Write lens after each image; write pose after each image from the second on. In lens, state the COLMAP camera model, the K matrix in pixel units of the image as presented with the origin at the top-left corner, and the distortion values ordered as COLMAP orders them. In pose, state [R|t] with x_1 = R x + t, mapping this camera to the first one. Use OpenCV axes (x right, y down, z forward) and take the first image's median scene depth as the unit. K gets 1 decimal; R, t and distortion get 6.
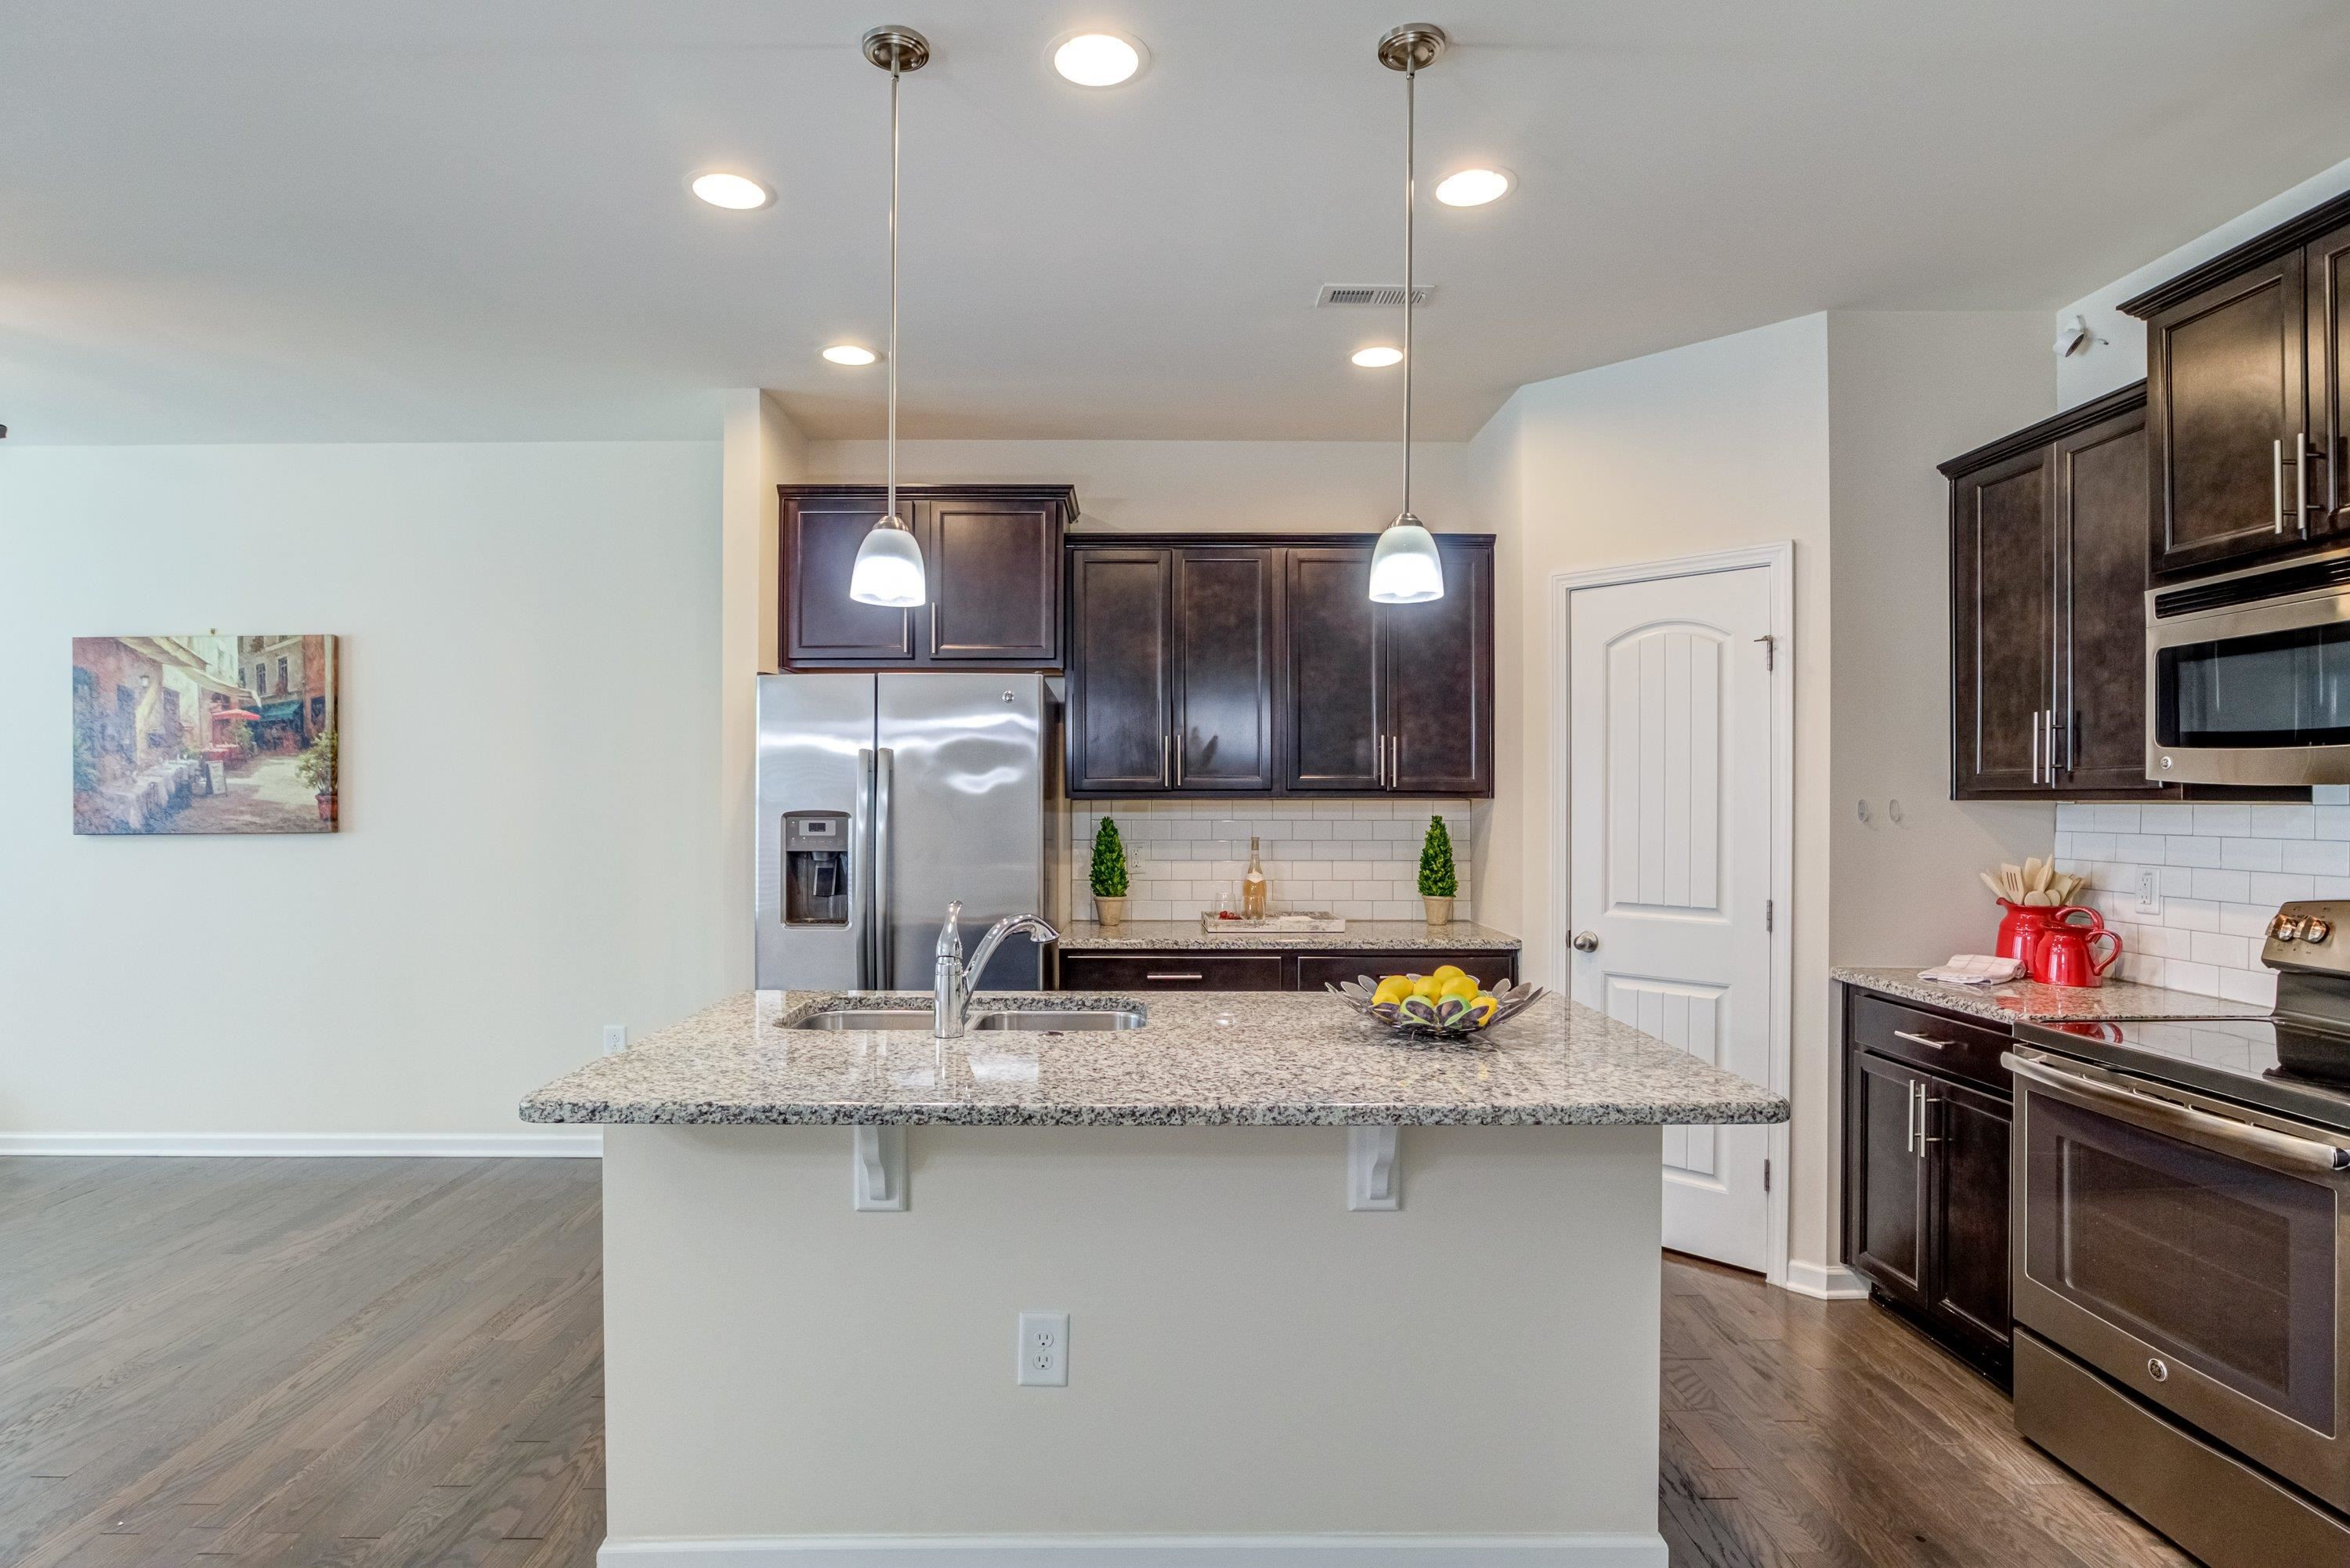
lens RADIAL K [[1187.6, 0, 1167.0], [0, 1187.6, 802.0], [0, 0, 1]] dist [-0.030864, 0.009703]
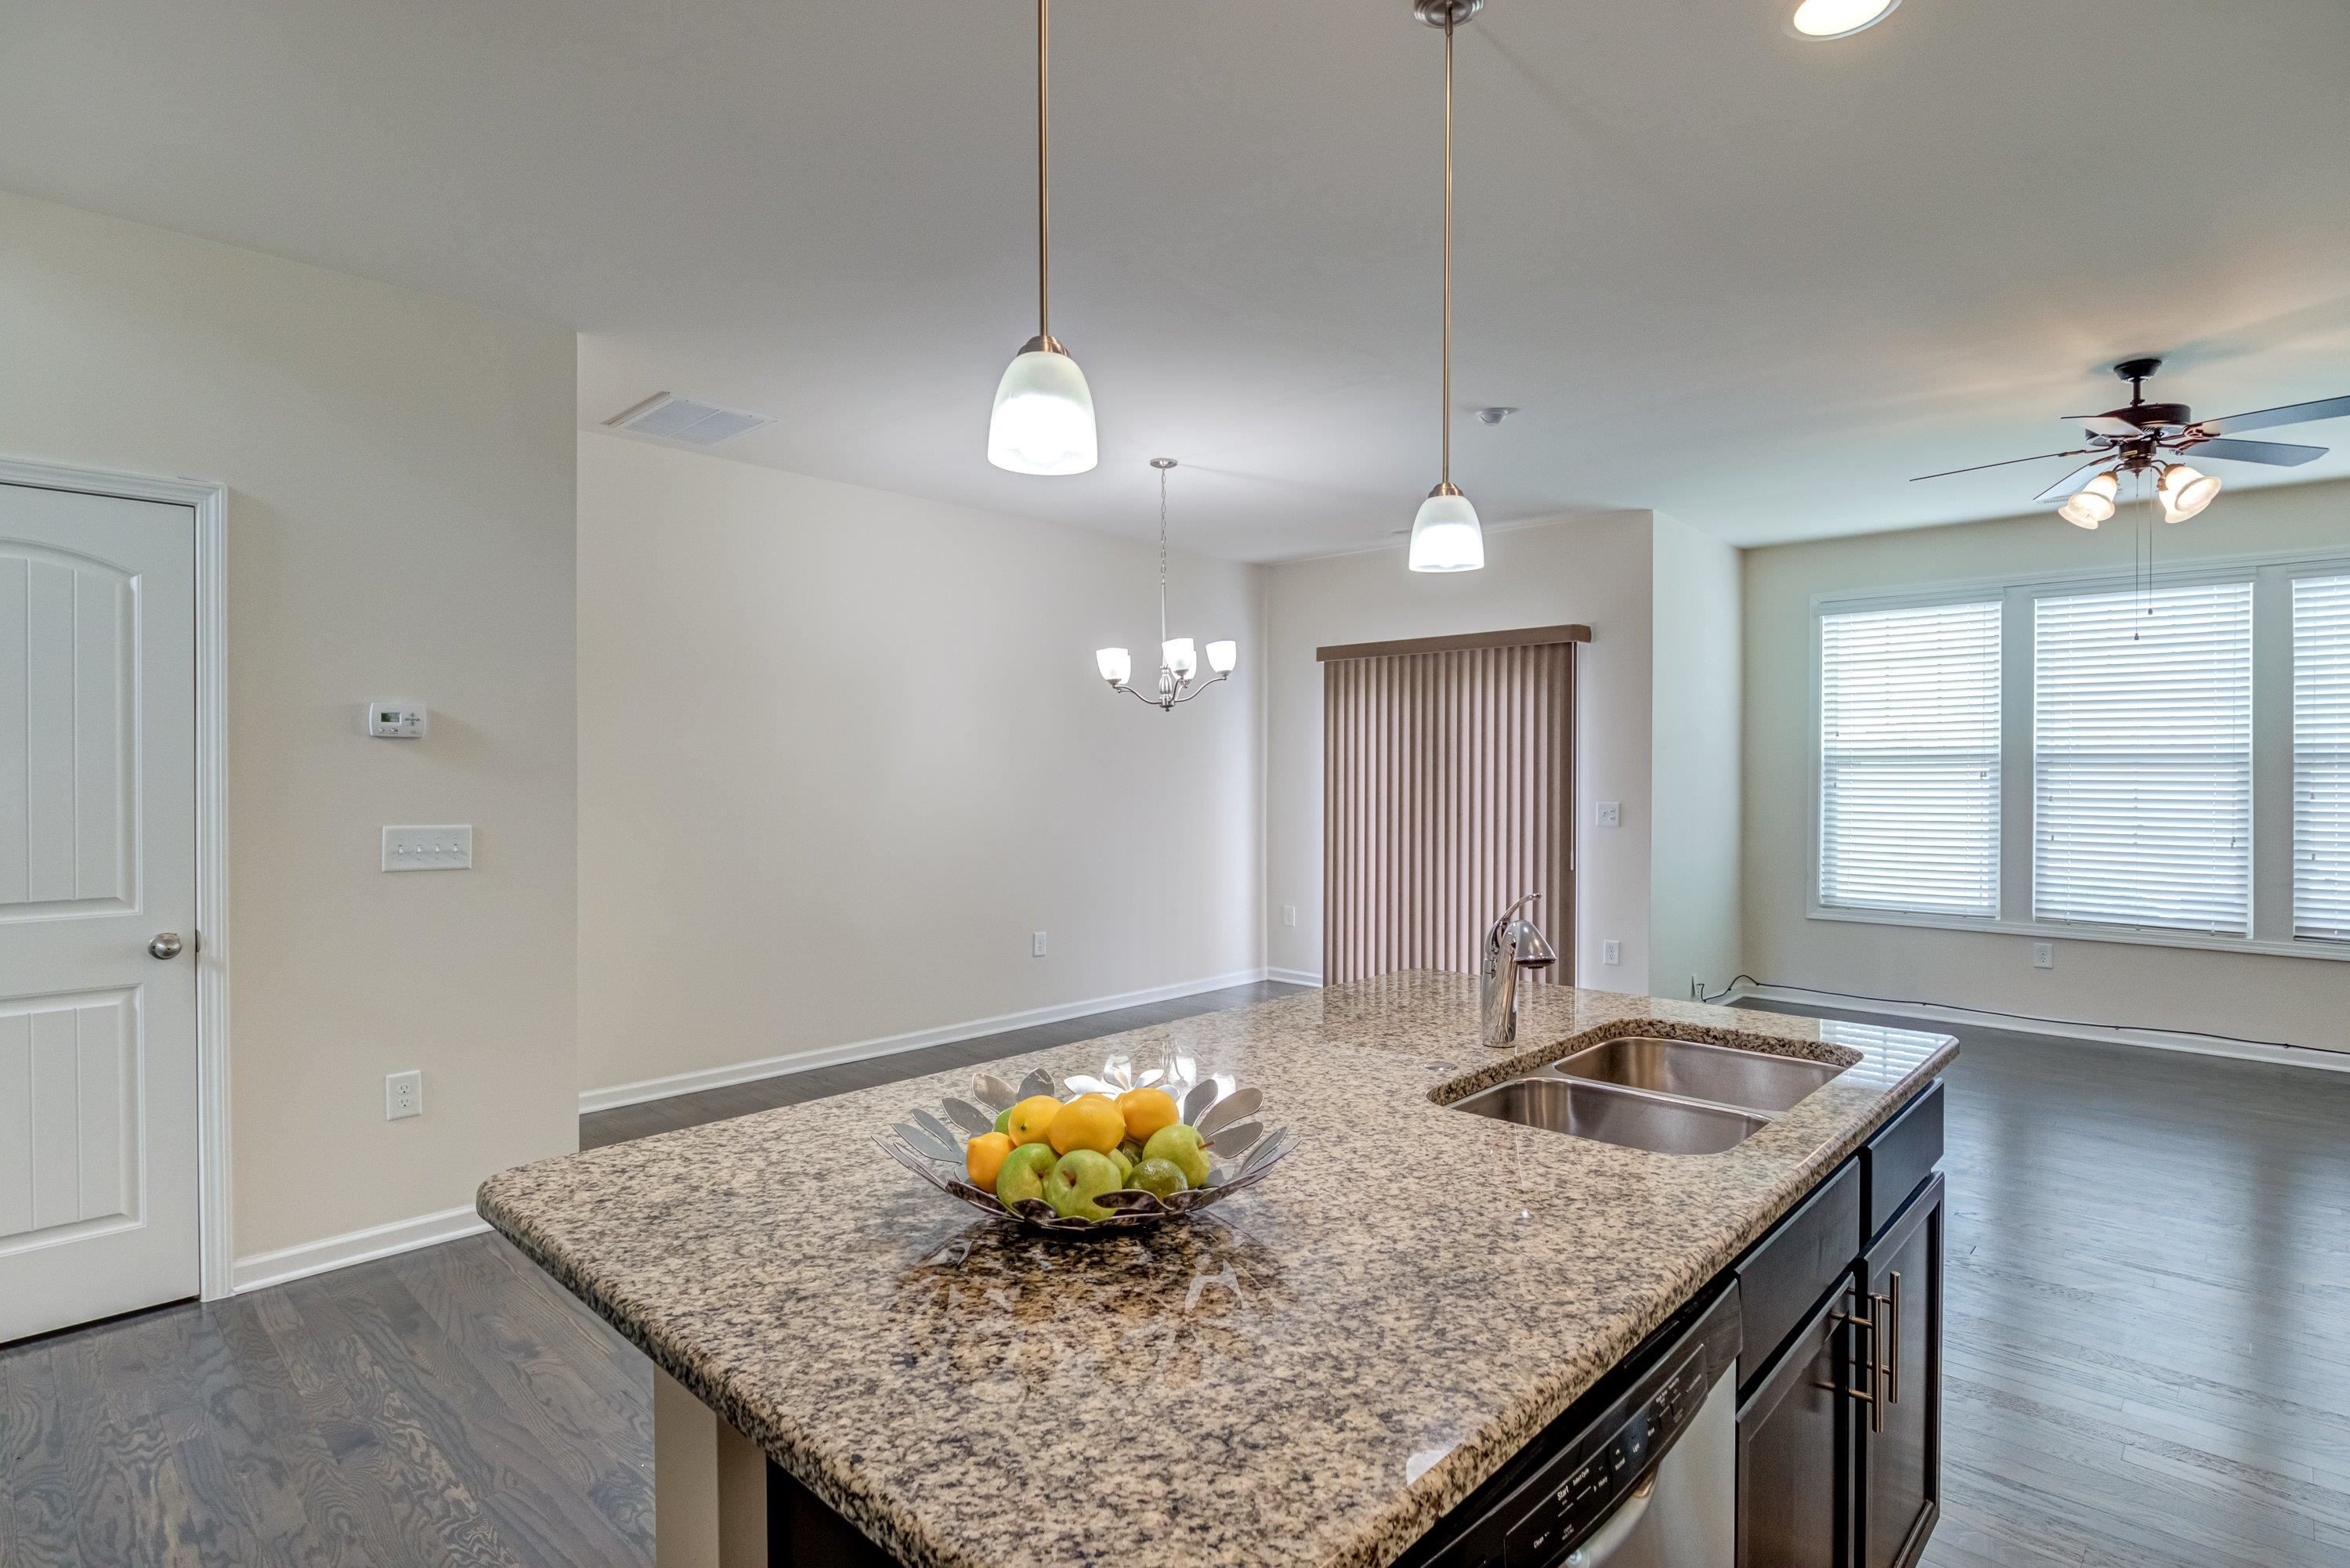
lens RADIAL K [[1187.6, 0, 1175.6], [0, 1187.6, 779.9], [0, 0, 1]] dist [-0.030864, 0.009703]
pose [[-0.694209, 0.002105, -0.719770, 0.358135], [-0.004370, 0.999965, 0.007139, -0.001265], [0.719760, 0.008101, -0.694176, 0.860712]]
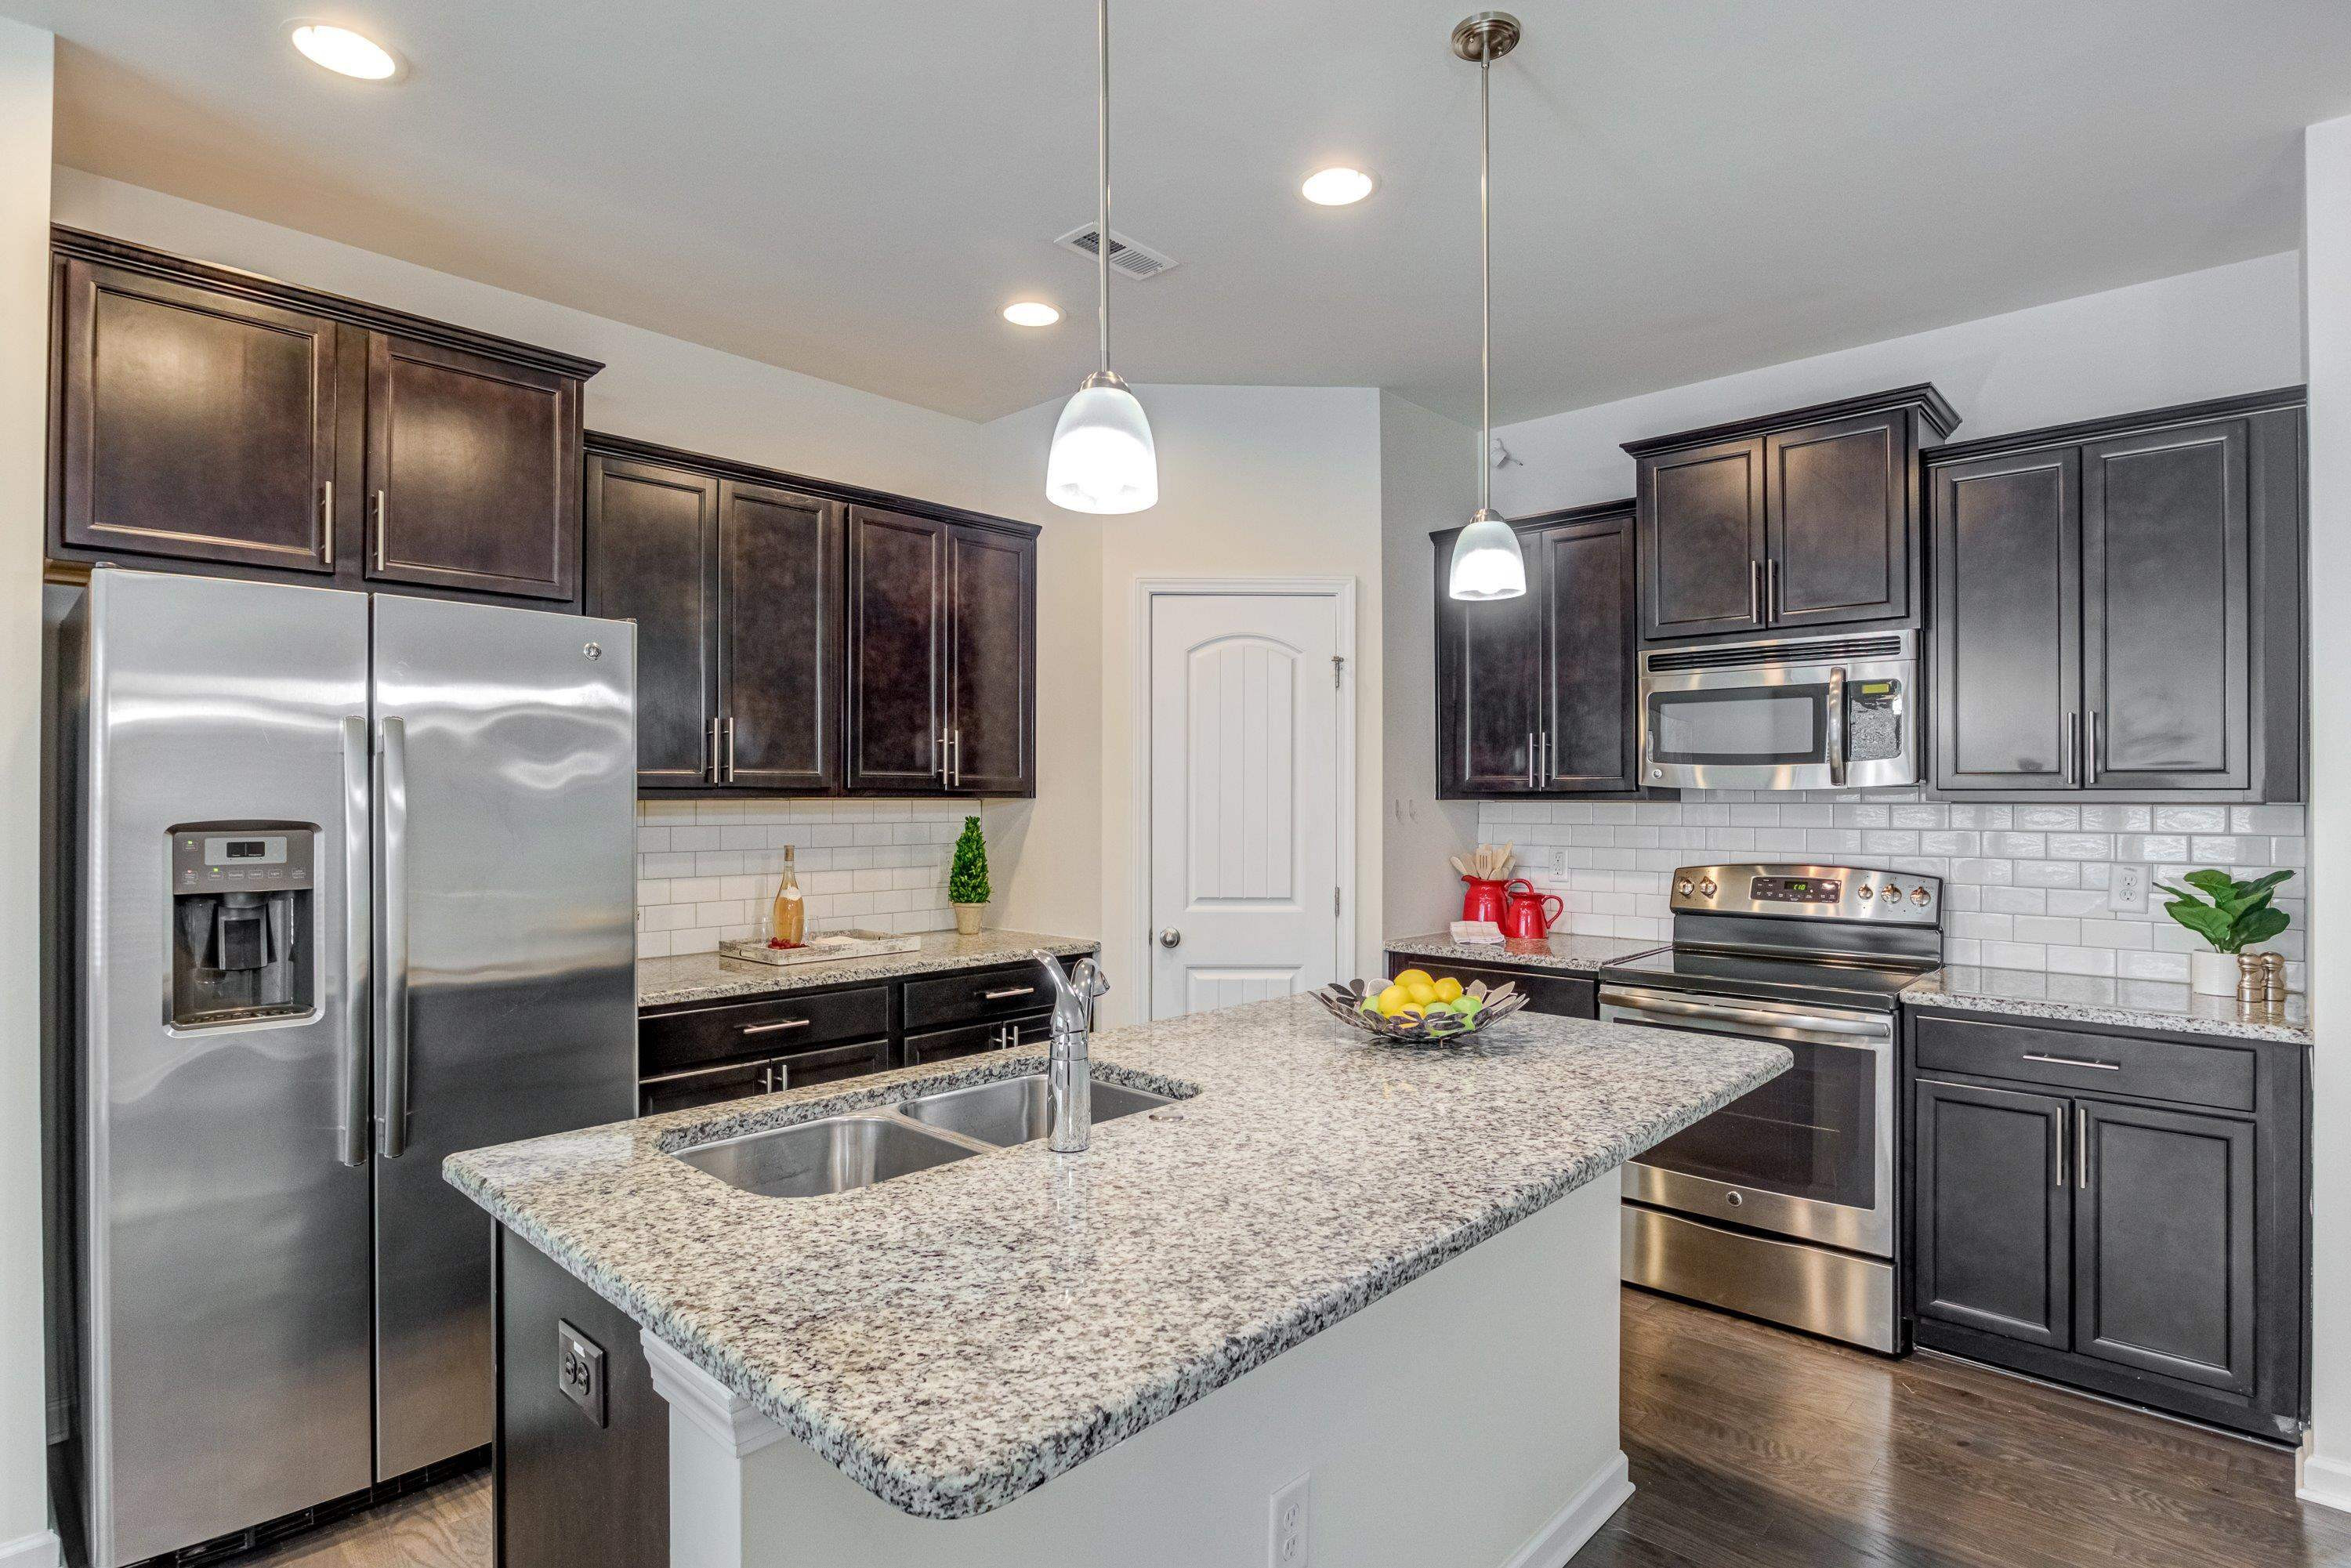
lens RADIAL K [[1188.2, 0, 1177.8], [0, 1188.2, 789.8], [0, 0, 1]] dist [-0.030864, 0.009703]
pose [[0.691389, 0.004322, 0.722470, -0.392114], [0.000087, 0.999982, -0.006064, -0.004072], [-0.722483, 0.004255, 0.691376, 0.284410]]
